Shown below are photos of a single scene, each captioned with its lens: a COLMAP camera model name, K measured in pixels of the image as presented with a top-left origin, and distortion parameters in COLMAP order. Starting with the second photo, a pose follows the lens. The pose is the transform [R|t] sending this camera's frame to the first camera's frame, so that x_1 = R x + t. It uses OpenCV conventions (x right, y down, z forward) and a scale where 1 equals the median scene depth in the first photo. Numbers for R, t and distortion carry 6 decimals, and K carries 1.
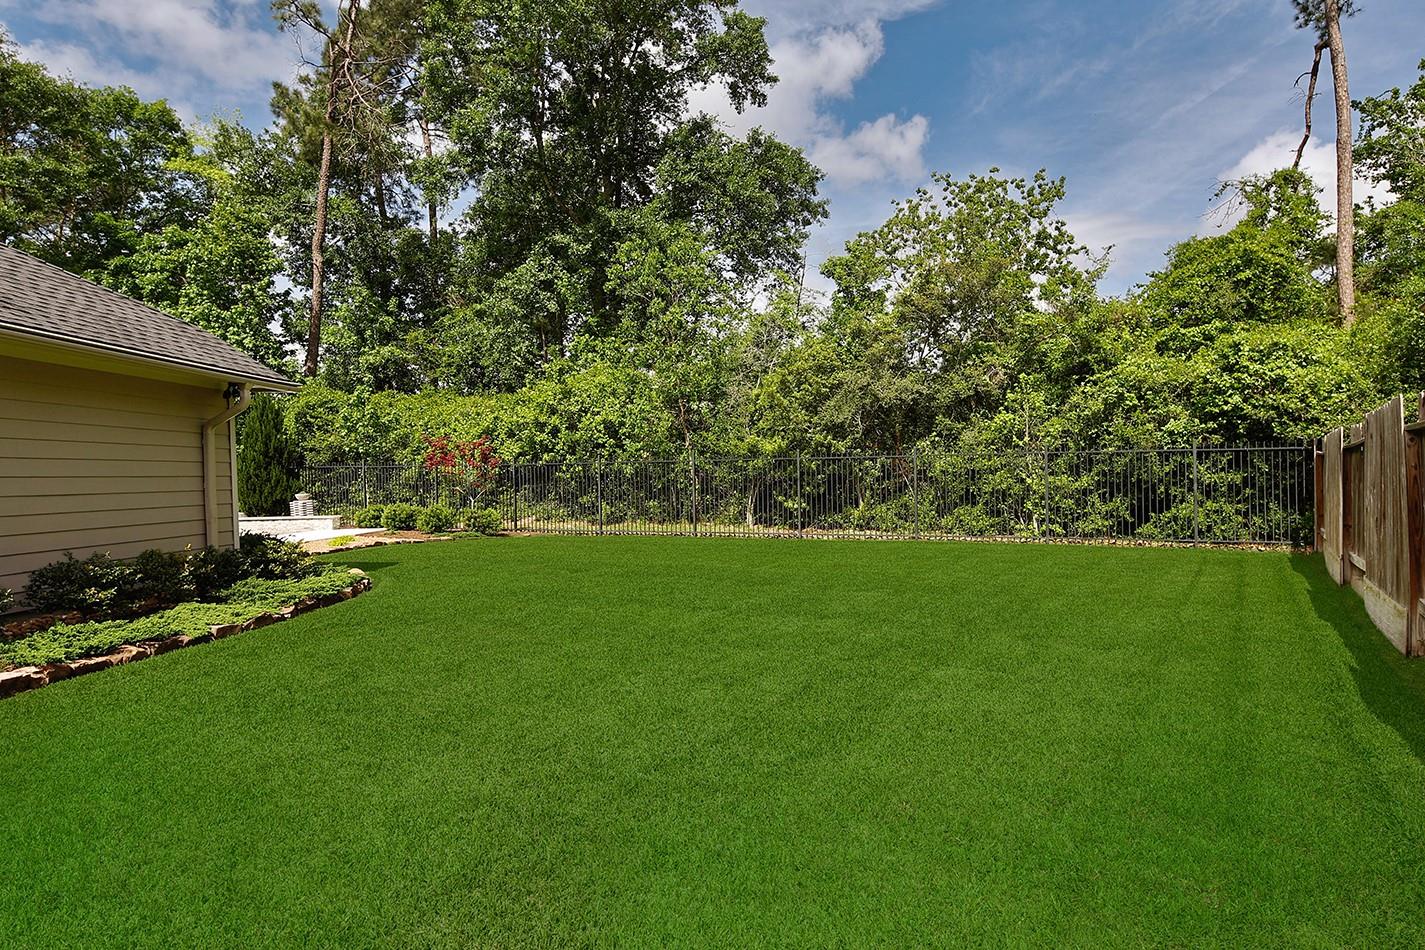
lens RADIAL K [[695.2, 0, 712.5], [0, 695.2, 475.0], [0, 0, 1]] dist [0.000940, 0.000282]
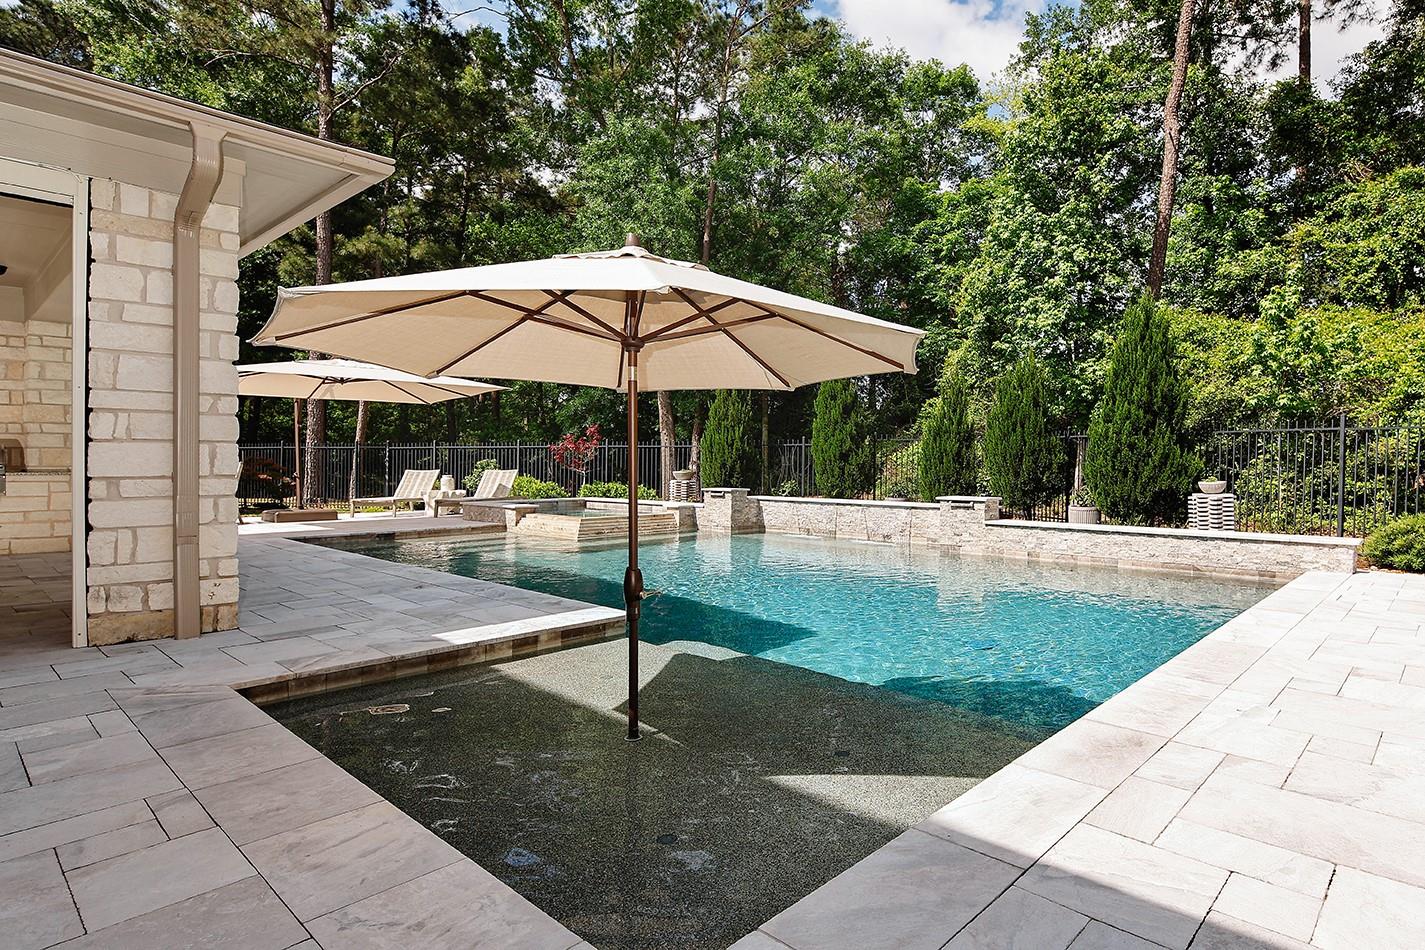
lens RADIAL K [[791.5, 0, 712.5], [0, 791.5, 475.0], [0, 0, 1]] dist [-0.000219, -0.000334]
pose [[0.569573, 0.020841, -0.821677, -0.316338], [-0.002060, 0.999712, 0.023929, 0.009340], [0.821938, -0.011937, 0.569451, 0.354264]]
